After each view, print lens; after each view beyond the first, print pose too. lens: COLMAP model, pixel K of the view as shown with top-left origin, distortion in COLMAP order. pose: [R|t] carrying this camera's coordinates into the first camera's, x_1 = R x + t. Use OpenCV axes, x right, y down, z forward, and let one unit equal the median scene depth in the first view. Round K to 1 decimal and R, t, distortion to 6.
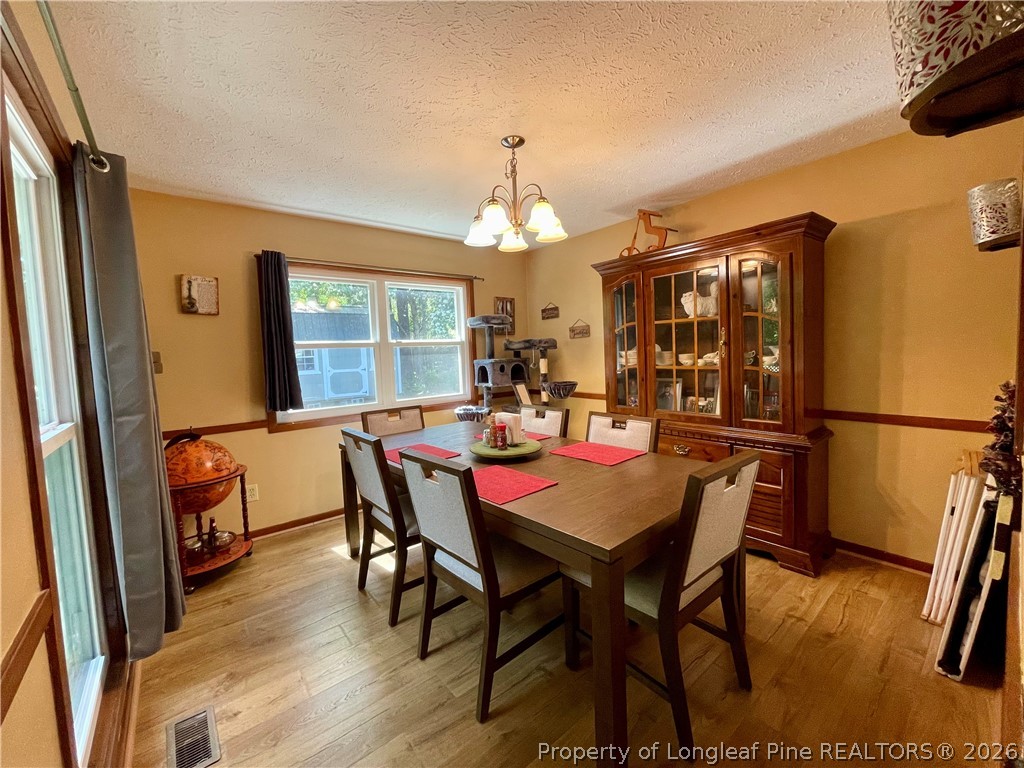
lens RADIAL K [[413.2, 0, 509.3], [0, 413.2, 379.6], [0, 0, 1]] dist [-0.000002, -0.000022]
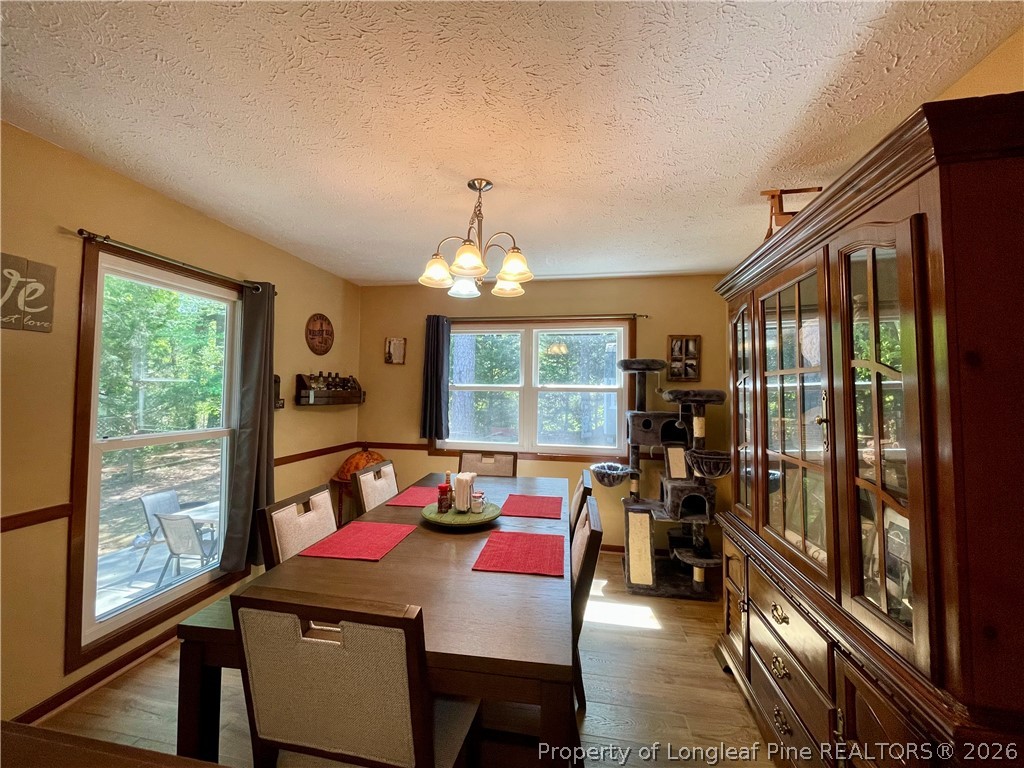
lens RADIAL K [[413.2, 0, 510.3], [0, 413.2, 376.4], [0, 0, 1]] dist [-0.000002, -0.000022]
pose [[0.643053, 0.018637, -0.765595, 0.536527], [-0.090512, 0.994547, -0.051814, -0.066708], [0.760454, 0.102614, 0.641233, 0.339128]]
